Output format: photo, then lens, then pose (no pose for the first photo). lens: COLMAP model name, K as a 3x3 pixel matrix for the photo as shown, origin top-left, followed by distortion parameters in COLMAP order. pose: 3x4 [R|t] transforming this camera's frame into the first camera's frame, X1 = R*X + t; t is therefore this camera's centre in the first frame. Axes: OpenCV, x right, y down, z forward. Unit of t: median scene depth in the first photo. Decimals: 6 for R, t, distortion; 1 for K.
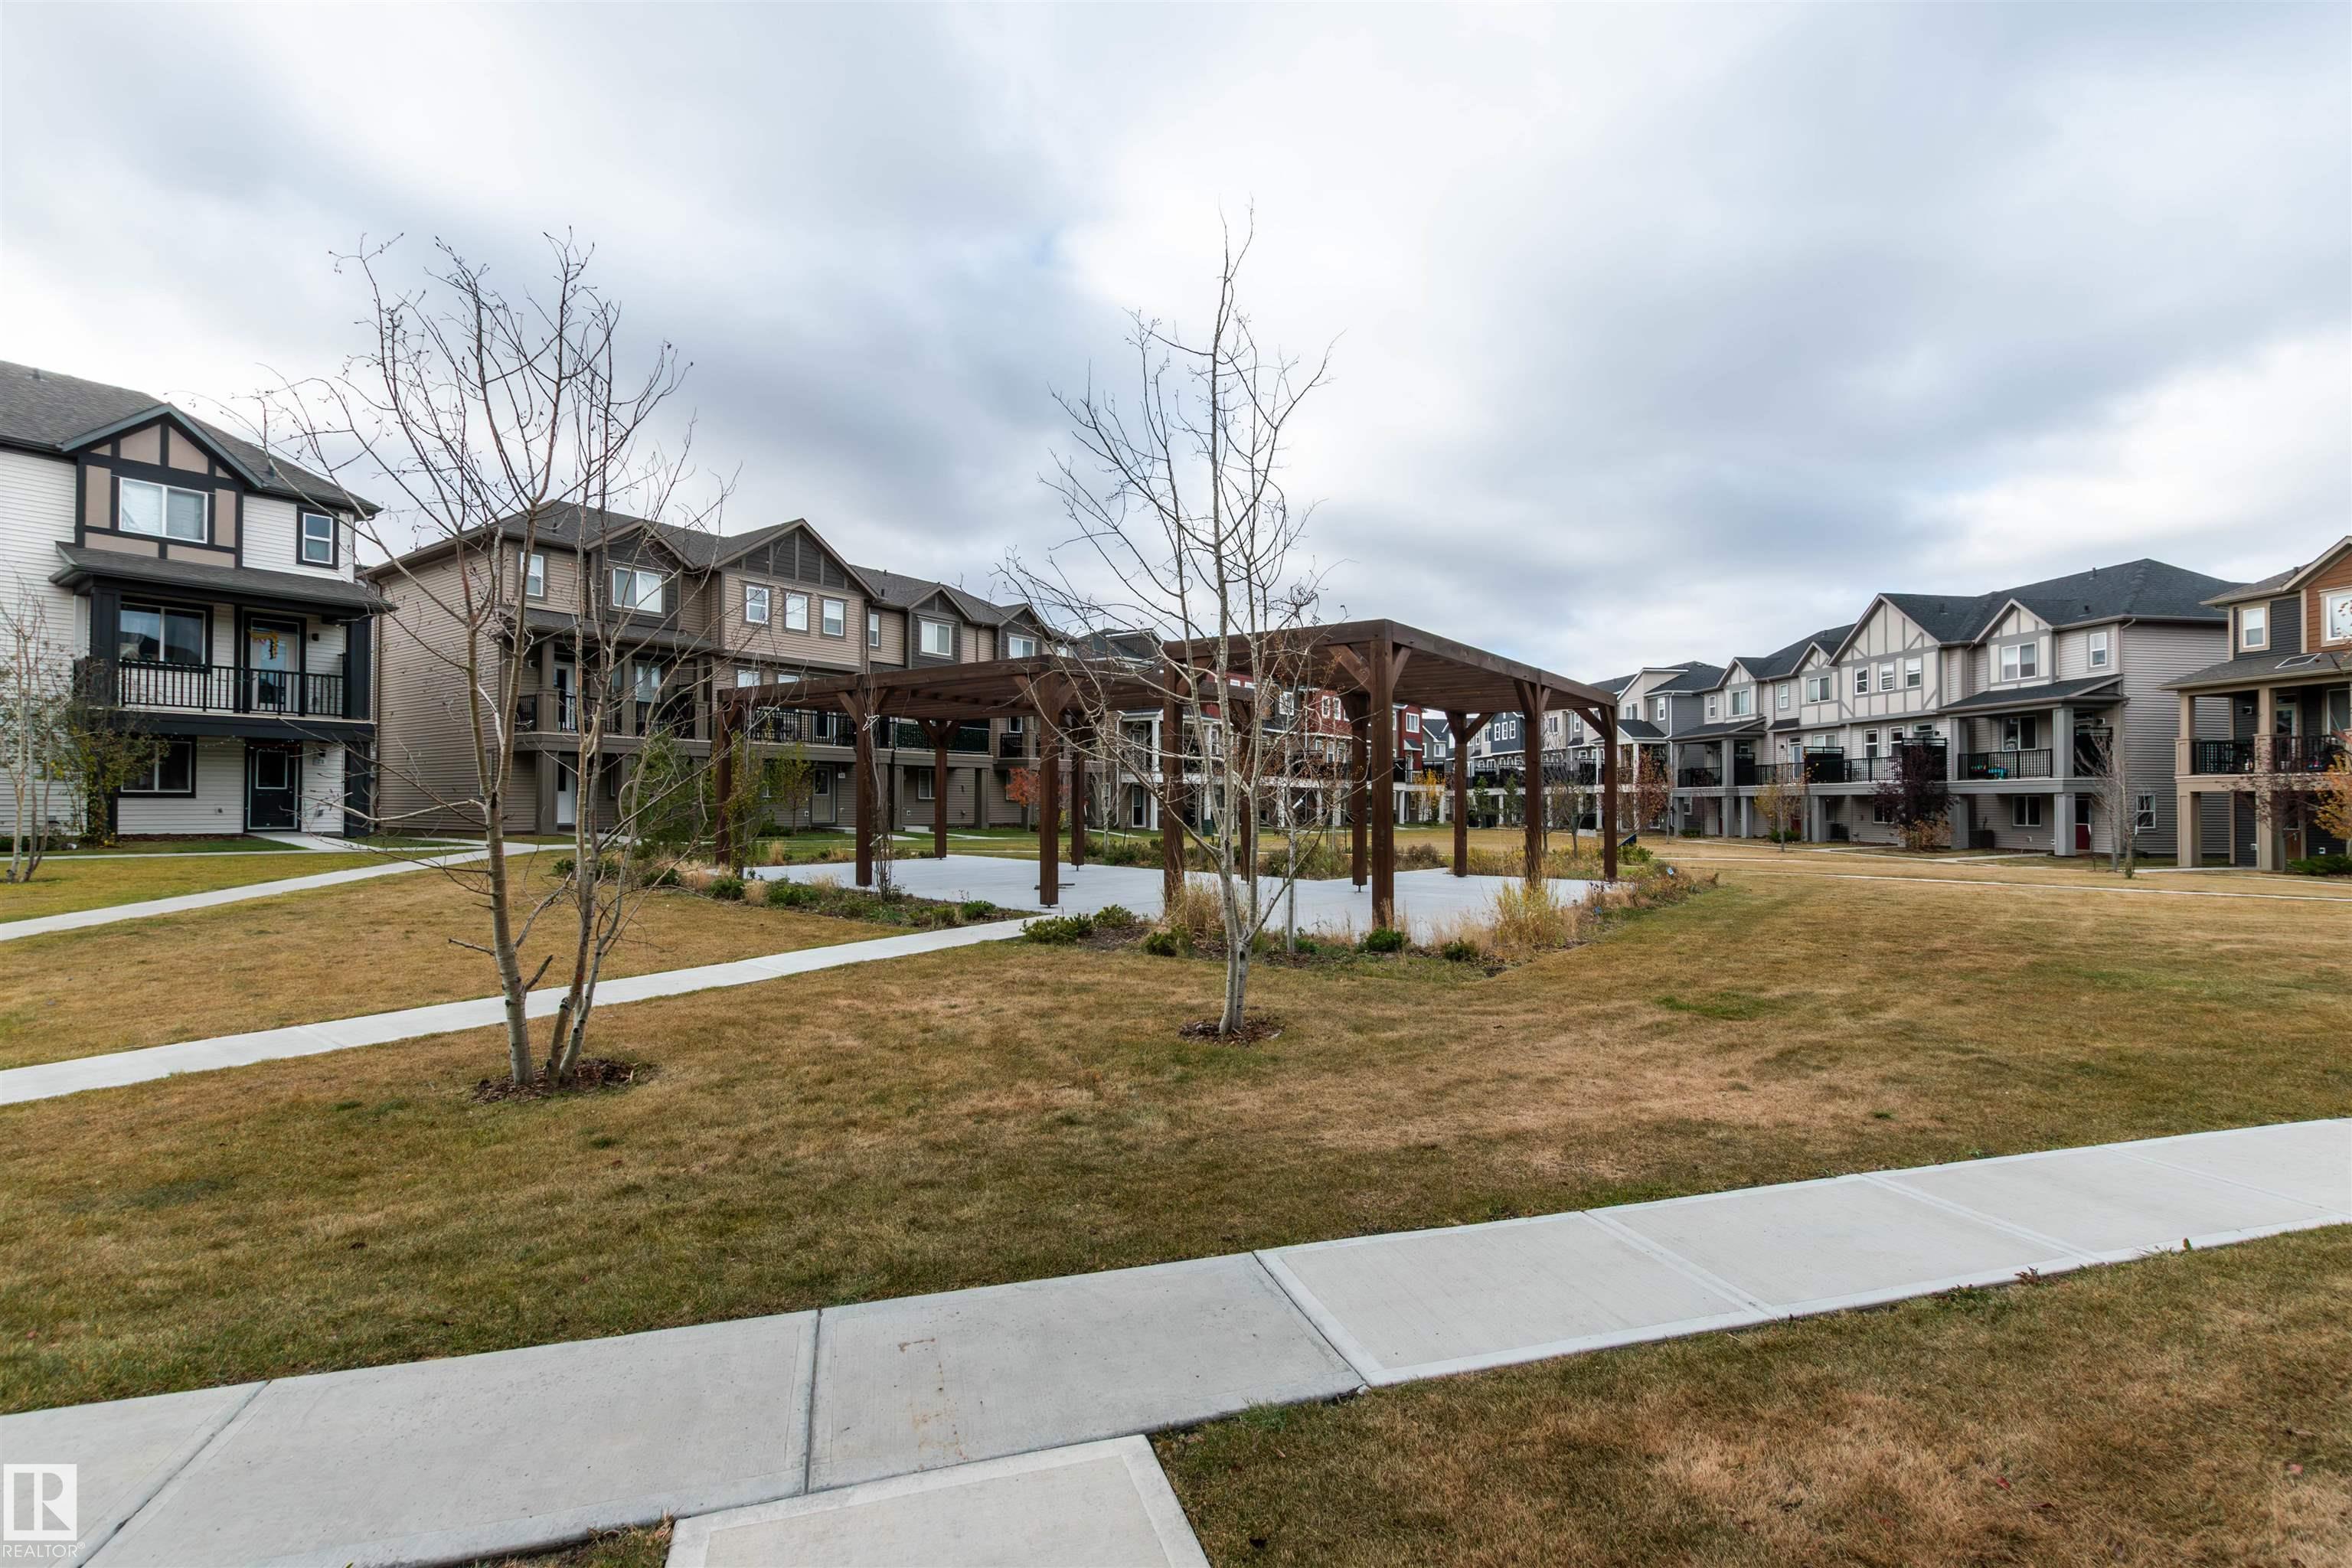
lens RADIAL K [[1082.4, 0, 1204.0], [0, 1082.4, 778.2], [0, 0, 1]] dist [0.006210, -0.002255]
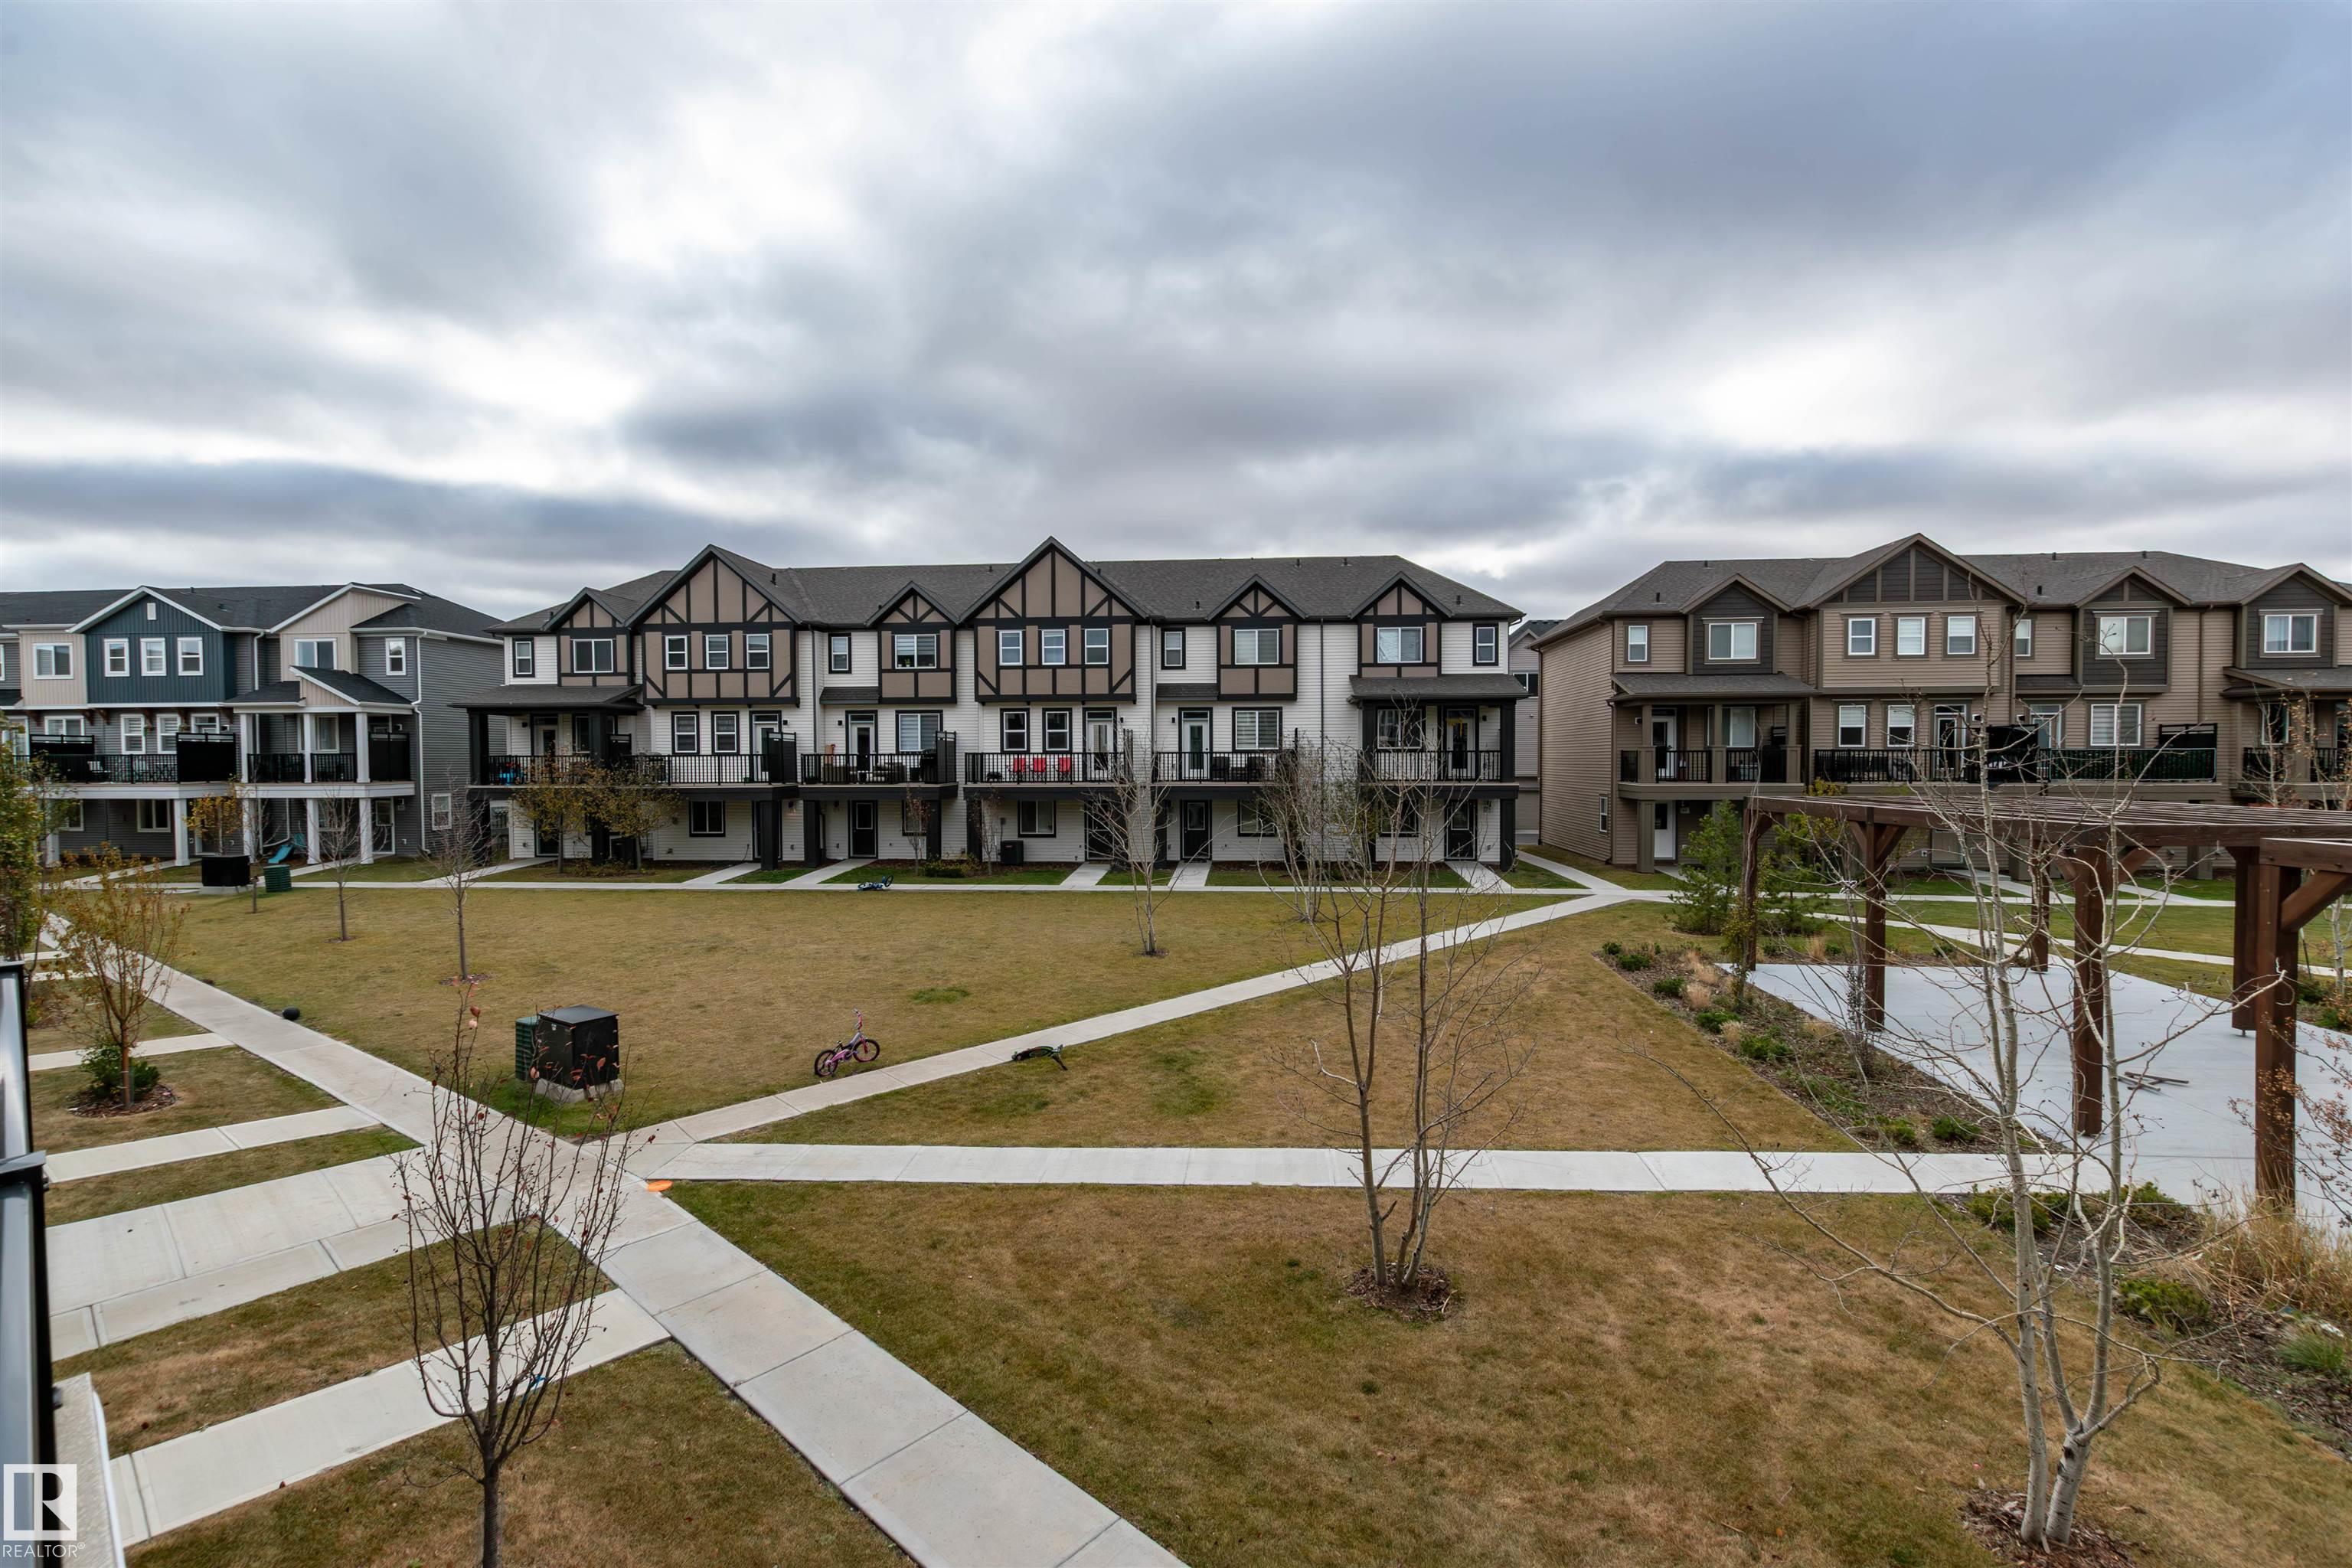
lens RADIAL K [[1024.3, 0, 1177.4], [0, 1024.3, 789.0], [0, 0, 1]] dist [0.005965, -0.002063]
pose [[0.510683, 0.023126, -0.859458, 0.055997], [0.015585, 0.999225, 0.036147, -0.059928], [0.859628, -0.031855, 0.509927, 0.009469]]
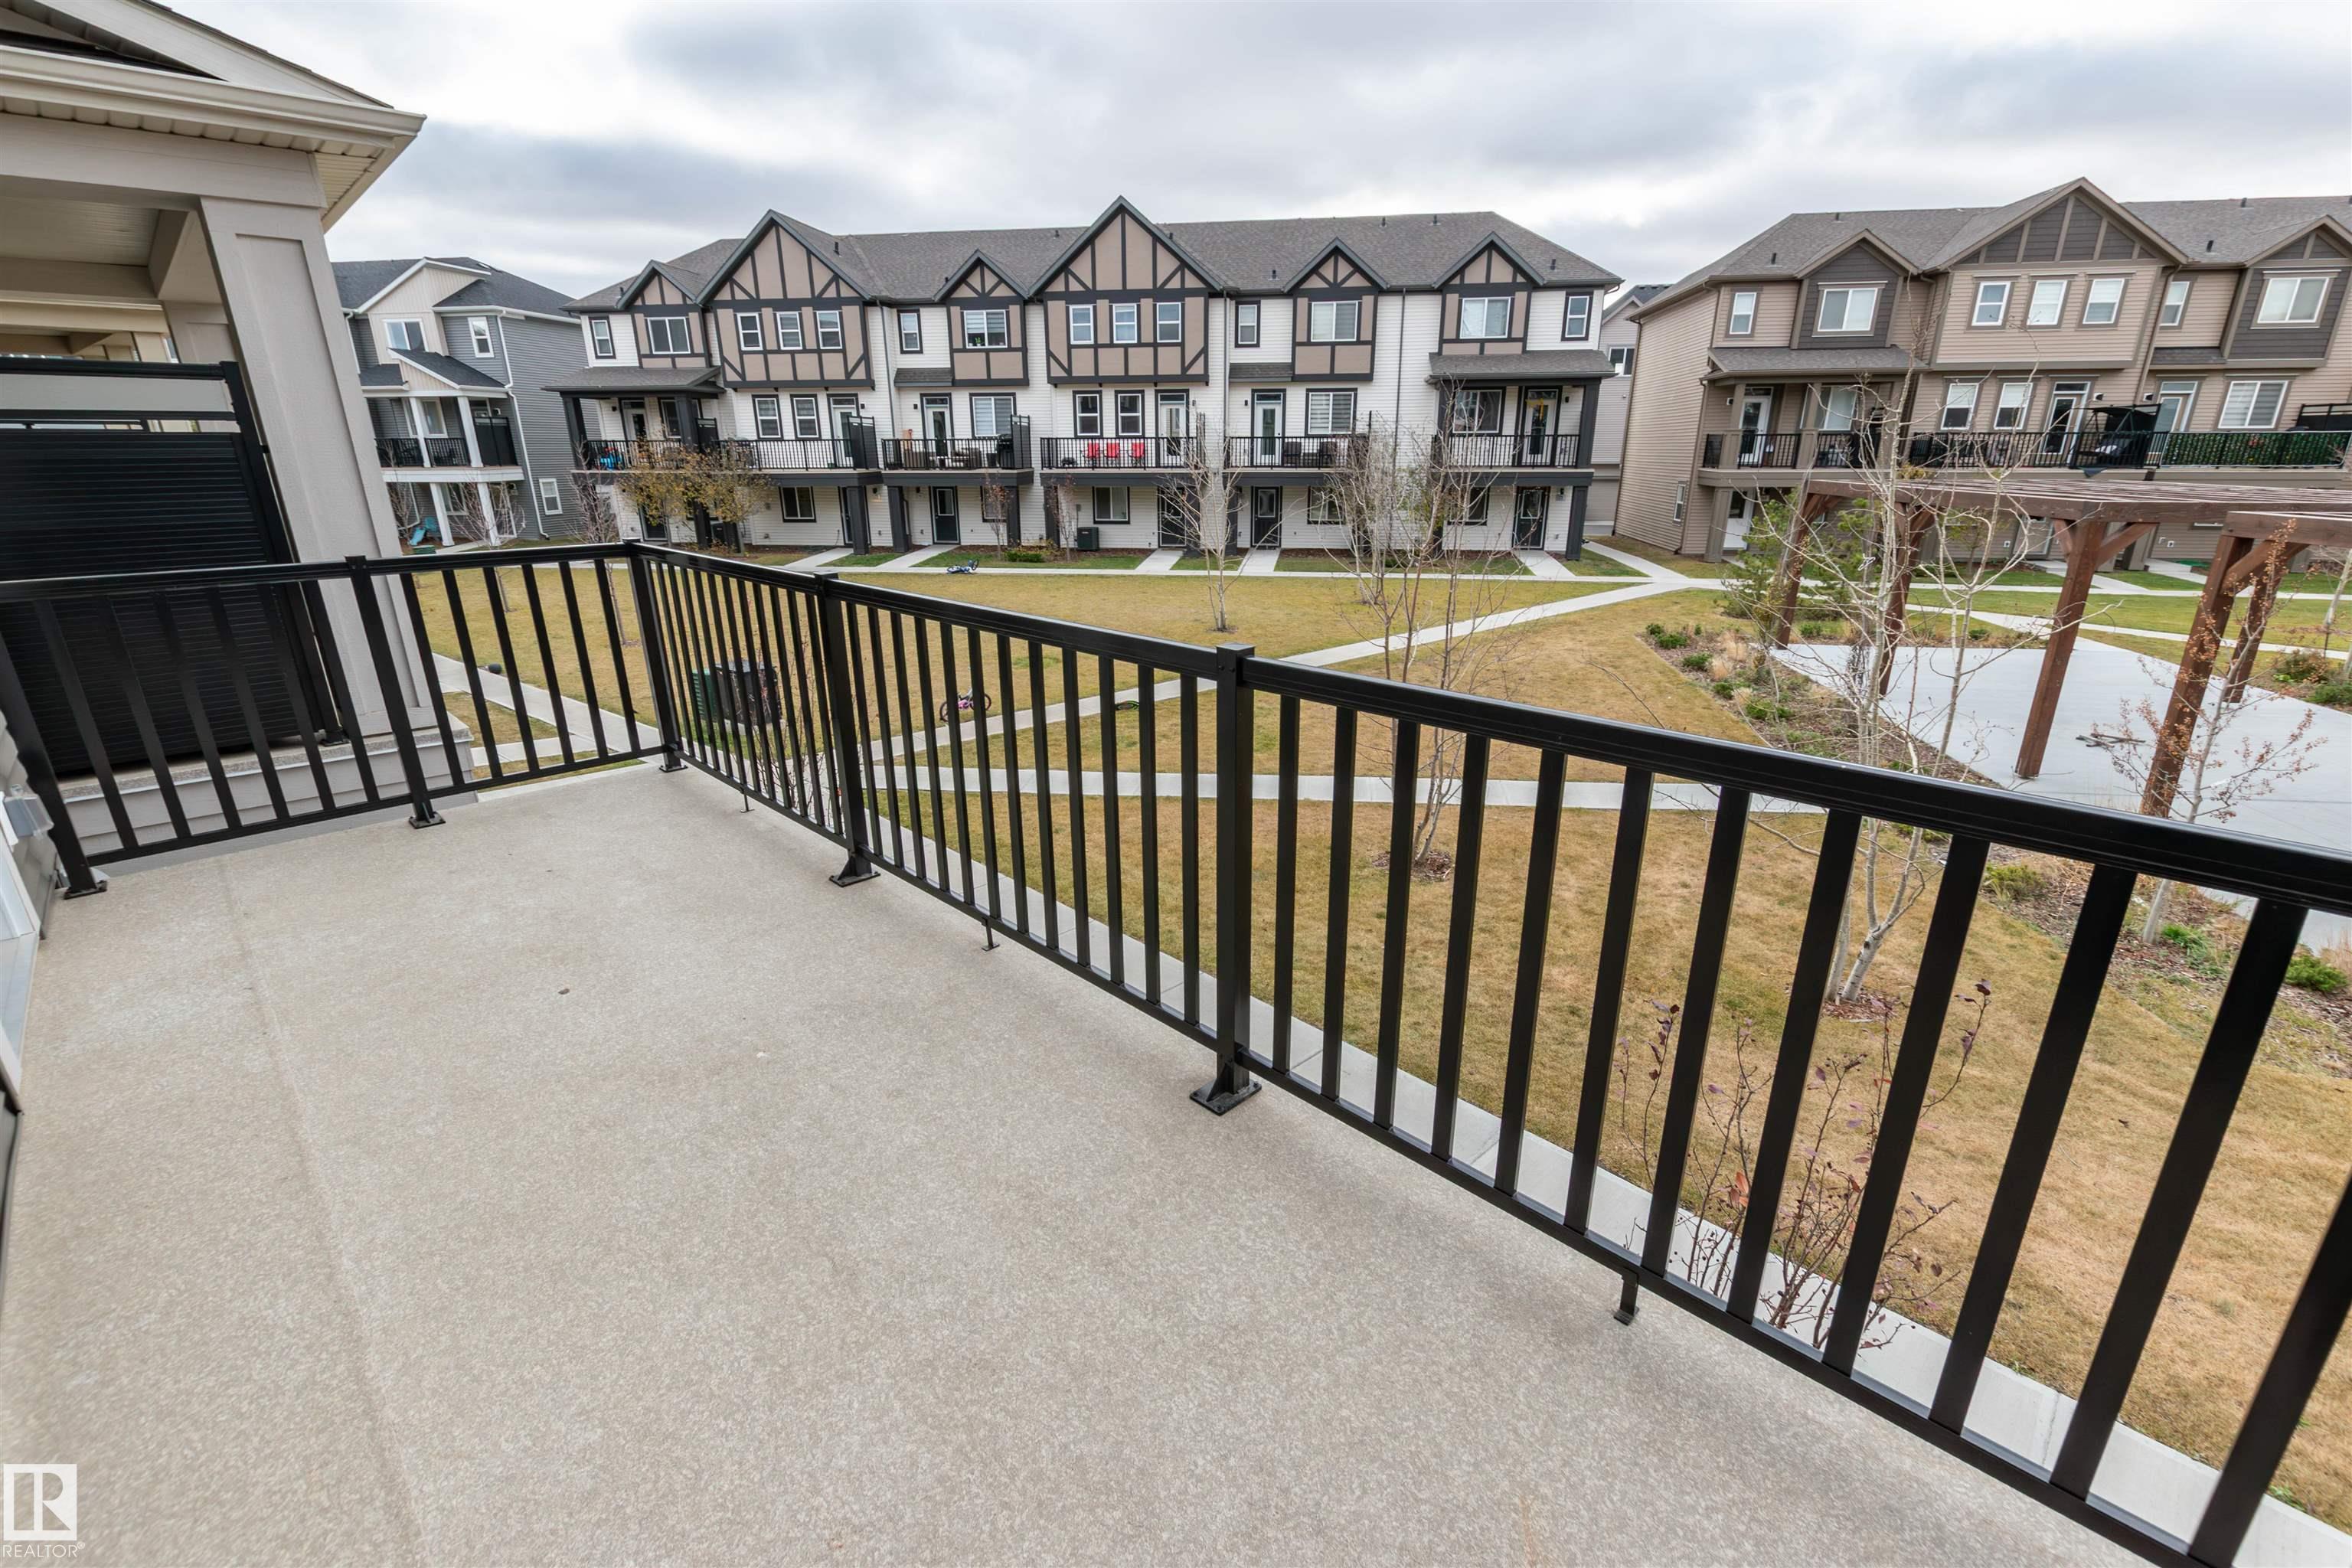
lens RADIAL K [[1024.3, 0, 1187.7], [0, 1024.3, 786.0], [0, 0, 1]] dist [0.005965, -0.002063]
pose [[0.460890, 0.276586, -0.843256, 0.094050], [0.016263, 0.947401, 0.319634, -0.058053], [0.887308, -0.161030, 0.432149, -0.013322]]
